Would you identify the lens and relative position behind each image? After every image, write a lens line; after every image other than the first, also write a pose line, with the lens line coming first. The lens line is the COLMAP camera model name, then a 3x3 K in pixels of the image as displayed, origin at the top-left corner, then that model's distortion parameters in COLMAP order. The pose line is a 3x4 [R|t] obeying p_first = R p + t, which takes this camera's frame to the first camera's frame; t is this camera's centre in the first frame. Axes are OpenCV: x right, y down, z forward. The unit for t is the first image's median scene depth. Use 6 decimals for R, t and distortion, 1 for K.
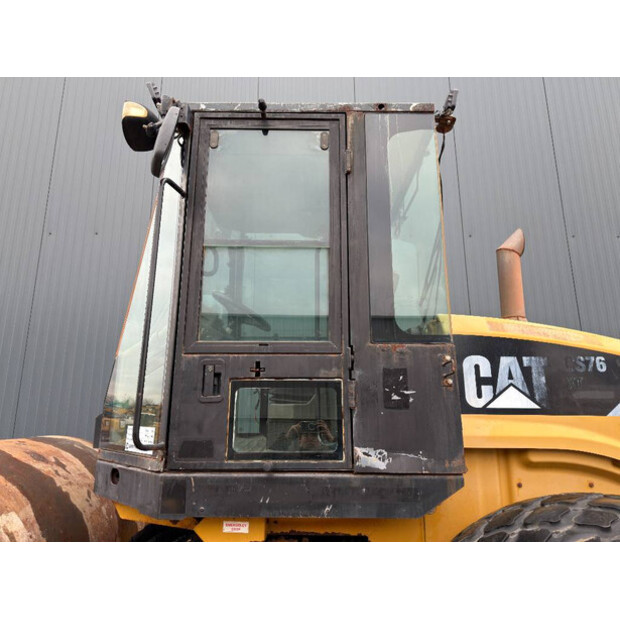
lens RADIAL K [[426.0, 0, 307.4], [0, 426.0, 310.3], [0, 0, 1]] dist [0.026843, -0.005739]
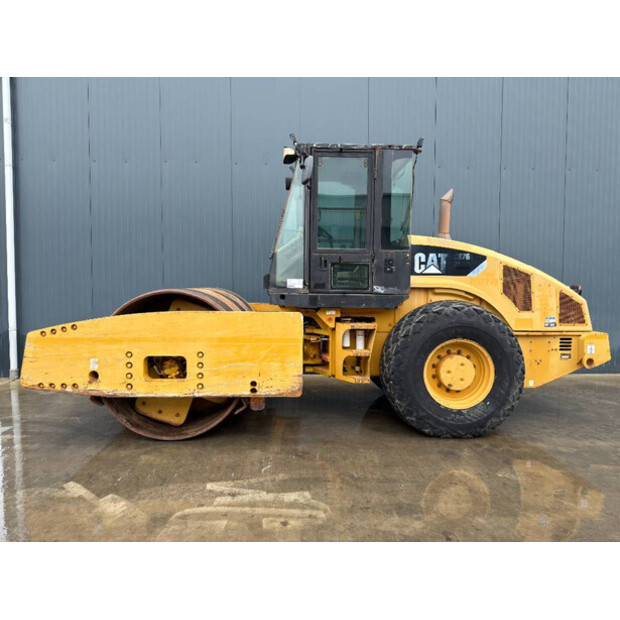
lens RADIAL K [[426.0, 0, 307.4], [0, 426.0, 310.3], [0, 0, 1]] dist [0.026843, -0.005739]
pose [[0.999440, 0.003175, 0.033303, -0.371040], [-0.012805, 0.955983, 0.293141, -0.313006], [-0.030906, -0.293404, 0.955489, -1.547410]]
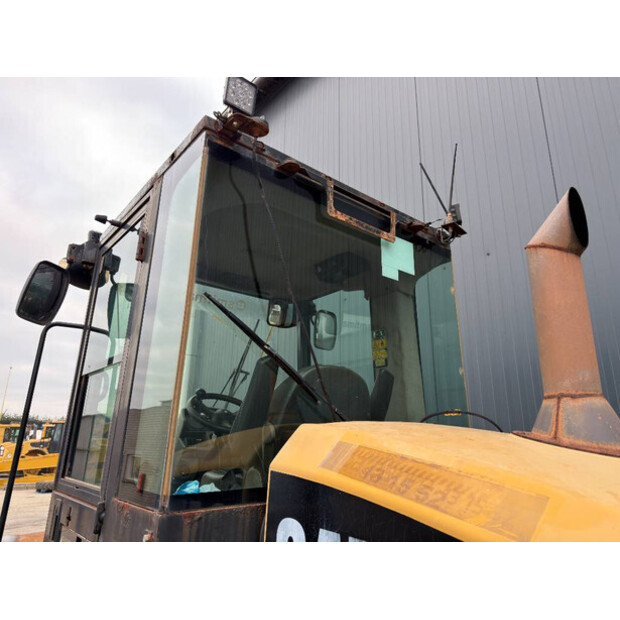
lens RADIAL K [[426.0, 0, 307.4], [0, 426.0, 310.3], [0, 0, 1]] dist [0.026843, -0.005739]
pose [[0.650152, -0.212373, -0.729520, 0.855674], [0.166439, 0.976631, -0.135978, -0.075204], [0.741350, -0.033014, 0.670306, 0.695337]]
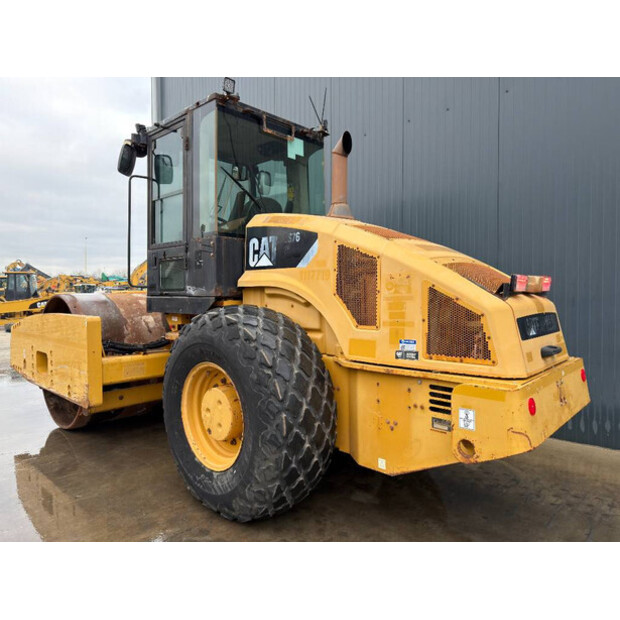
lens RADIAL K [[426.0, 0, 307.4], [0, 426.0, 310.3], [0, 0, 1]] dist [0.026843, -0.005739]
pose [[0.744355, 0.017848, -0.667546, 1.811077], [0.162908, 0.964587, 0.207442, 0.063605], [0.647608, -0.263159, 0.715088, -0.224141]]
